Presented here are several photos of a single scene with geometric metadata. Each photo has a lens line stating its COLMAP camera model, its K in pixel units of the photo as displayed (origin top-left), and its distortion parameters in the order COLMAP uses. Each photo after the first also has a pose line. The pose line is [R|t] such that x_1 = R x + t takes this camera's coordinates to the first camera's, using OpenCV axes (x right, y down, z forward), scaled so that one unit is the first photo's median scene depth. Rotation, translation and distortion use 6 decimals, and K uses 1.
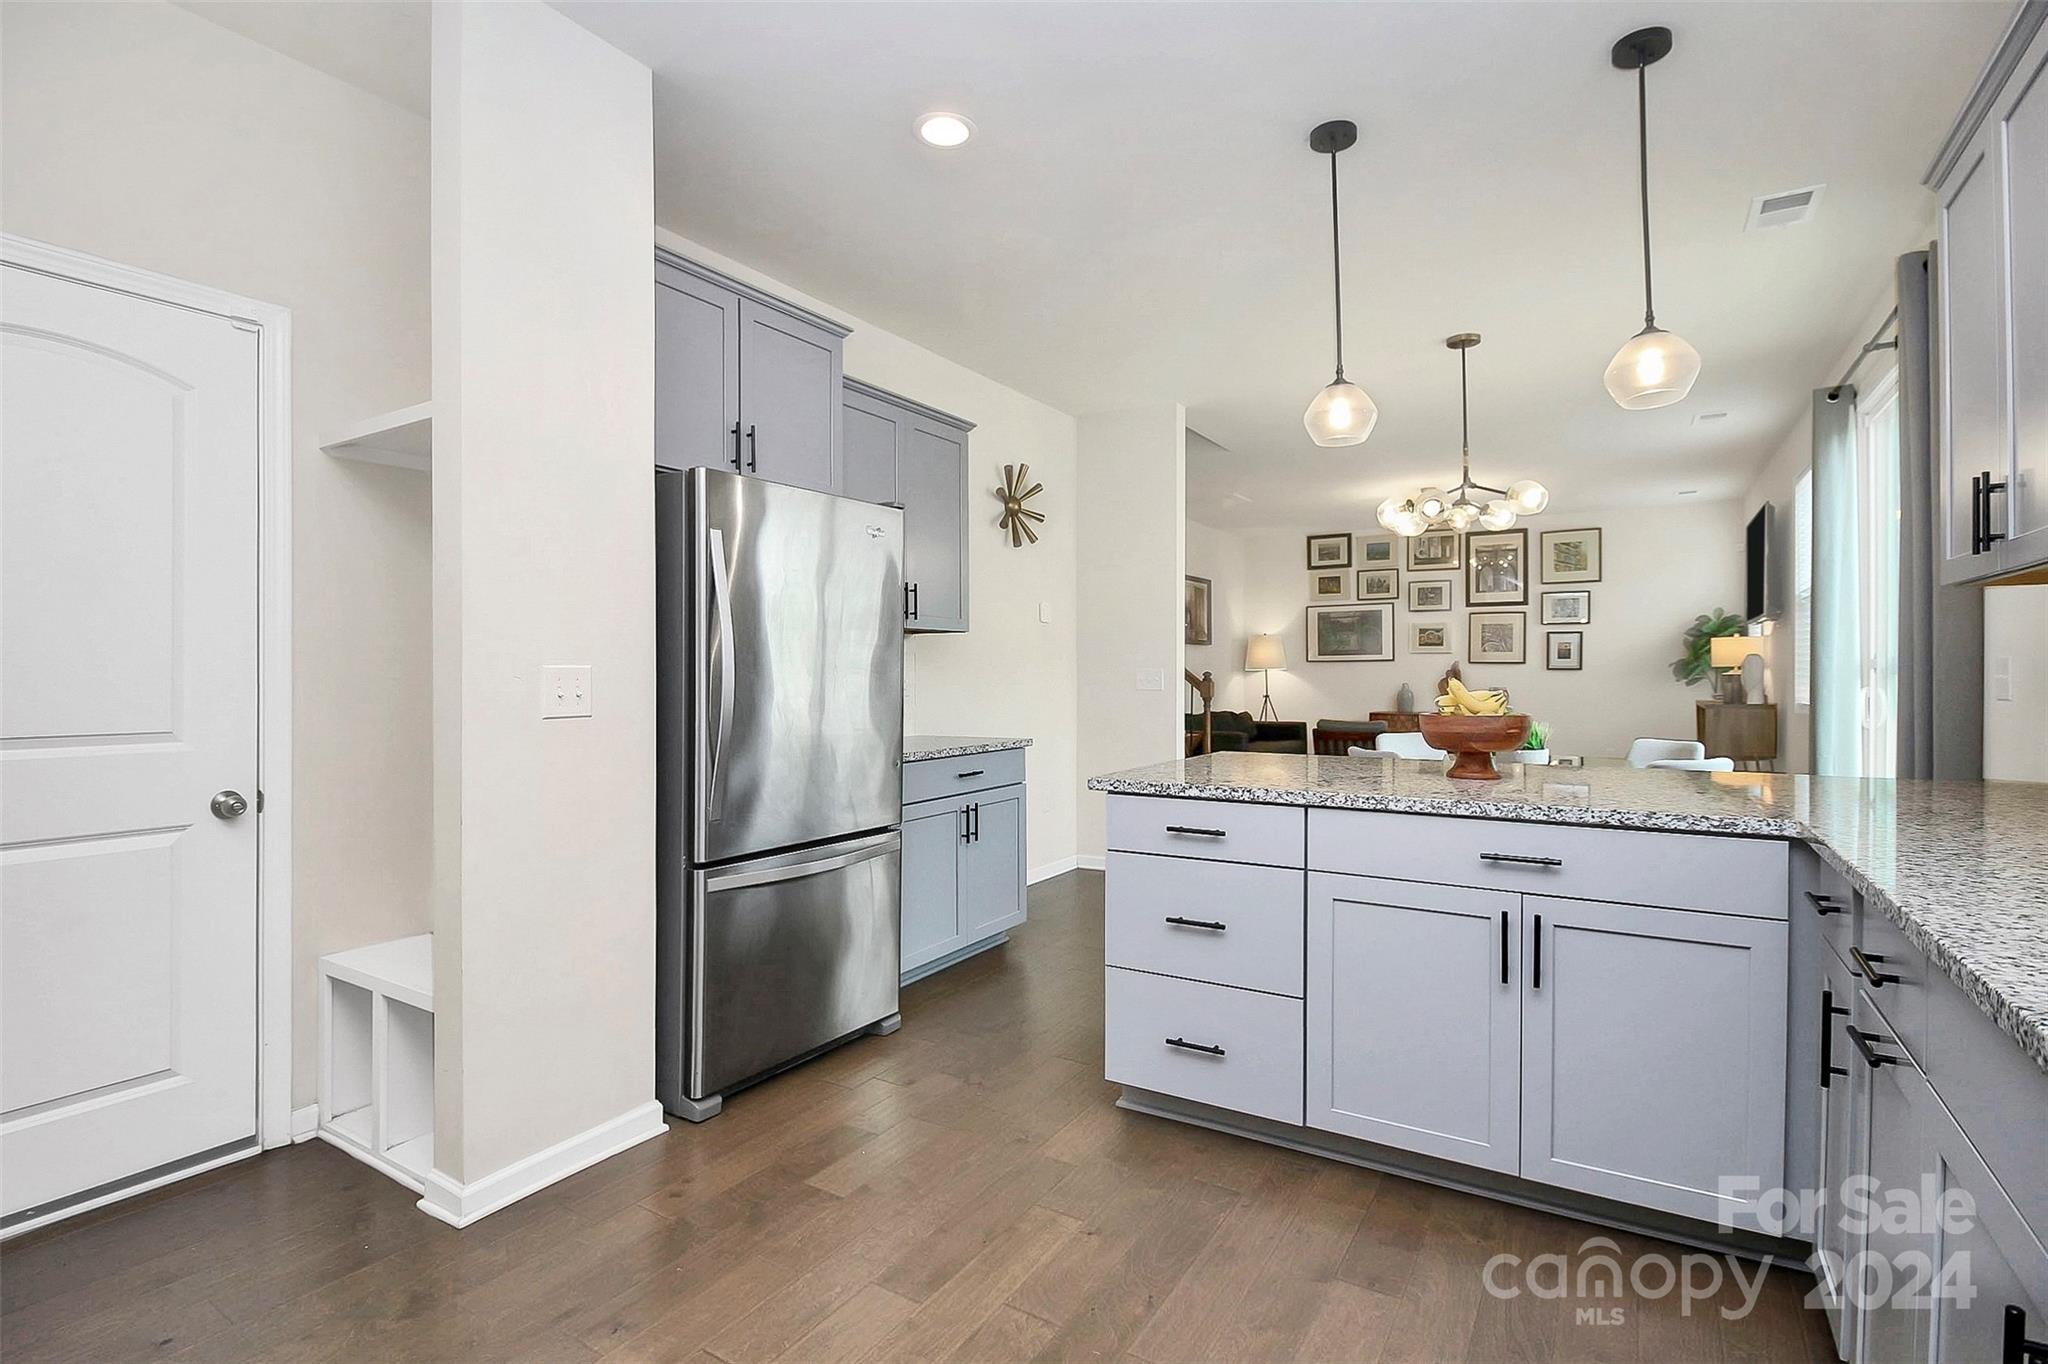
lens RADIAL K [[981.0, 0, 1024.4], [0, 981.0, 678.8], [0, 0, 1]] dist [-0.001472, 0.000276]
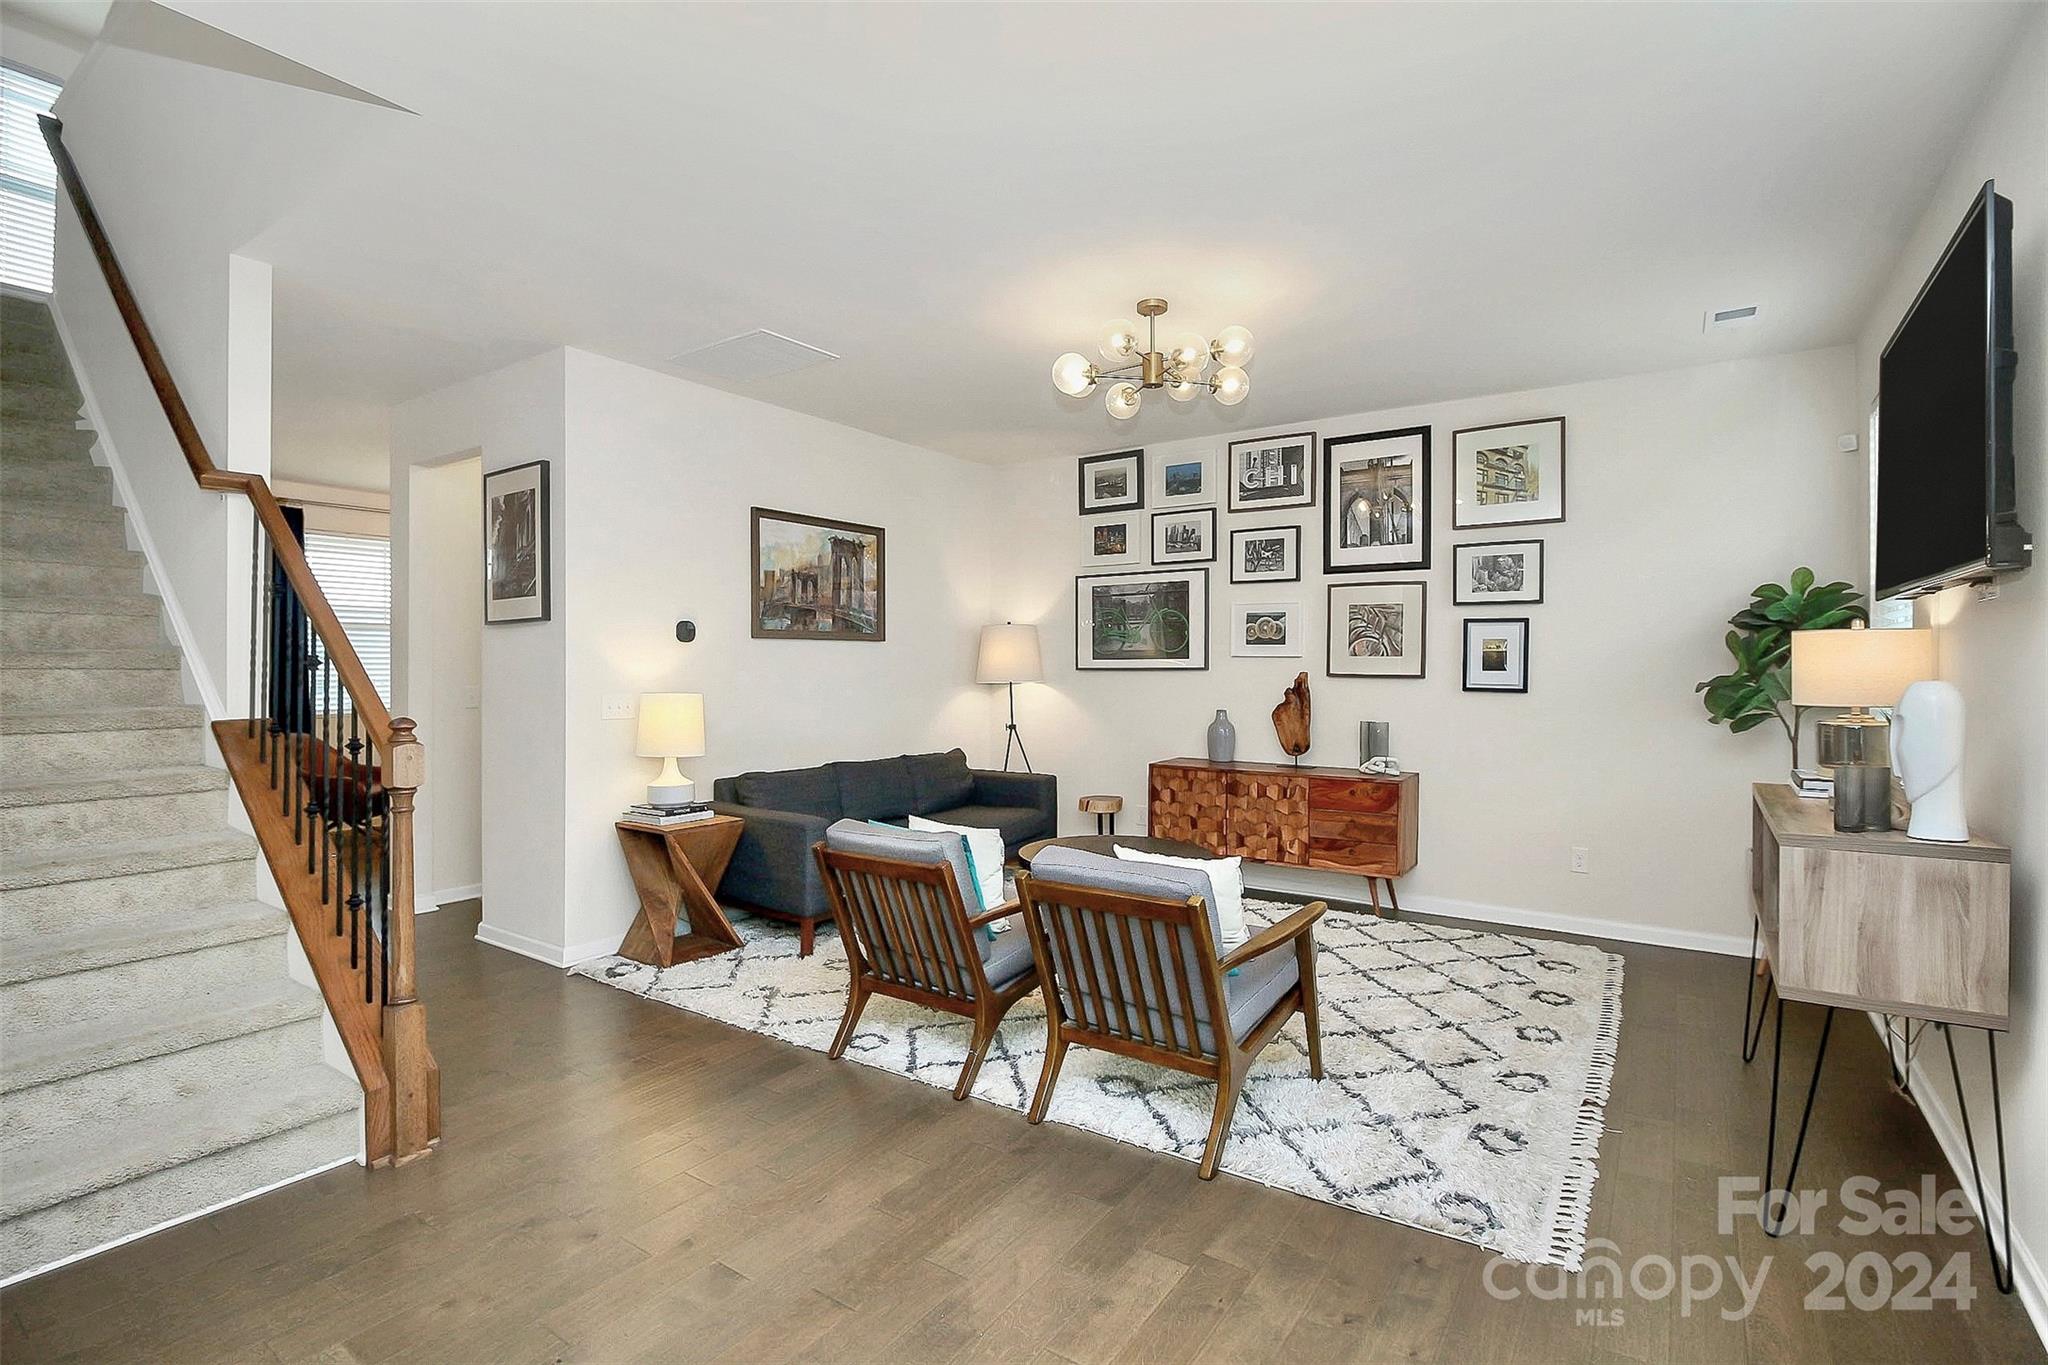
lens RADIAL K [[981.0, 0, 1016.8], [0, 981.0, 673.3], [0, 0, 1]] dist [-0.001472, 0.000276]
pose [[0.998998, 0.003214, -0.044647, 0.301397], [-0.003014, 0.999985, 0.004541, -0.019353], [0.044661, -0.004401, 0.998992, 0.439078]]
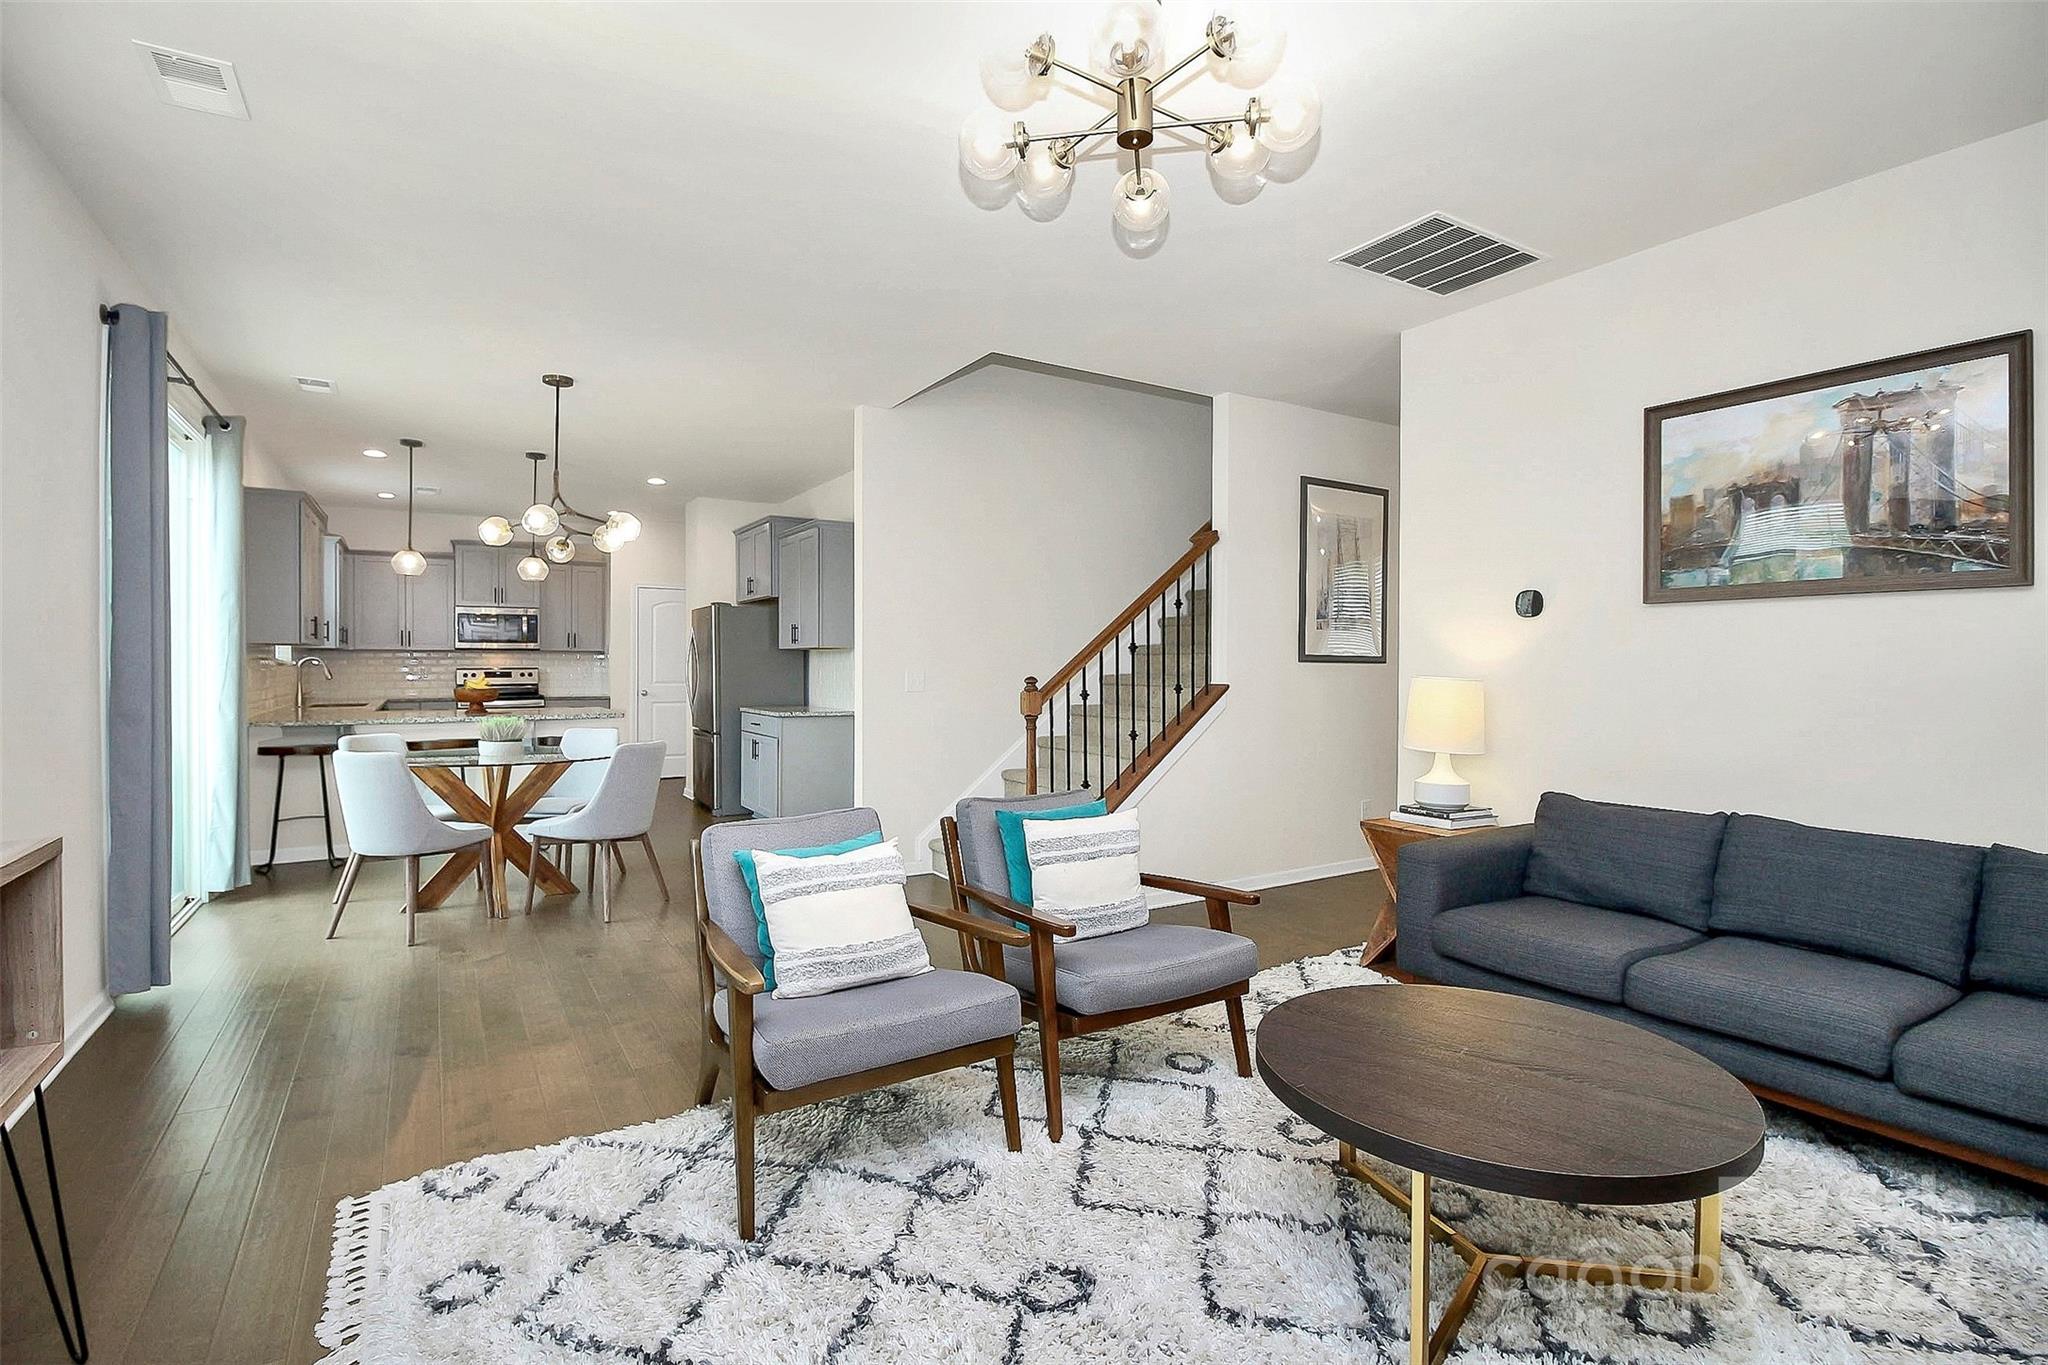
lens RADIAL K [[981.0, 0, 1022.1], [0, 981.0, 670.2], [0, 0, 1]] dist [-0.001472, 0.000276]
pose [[-0.447930, 0.008613, -0.894027, 0.550125], [-0.002652, 0.999936, 0.010962, -0.014832], [0.894065, 0.007281, -0.447879, 0.908464]]
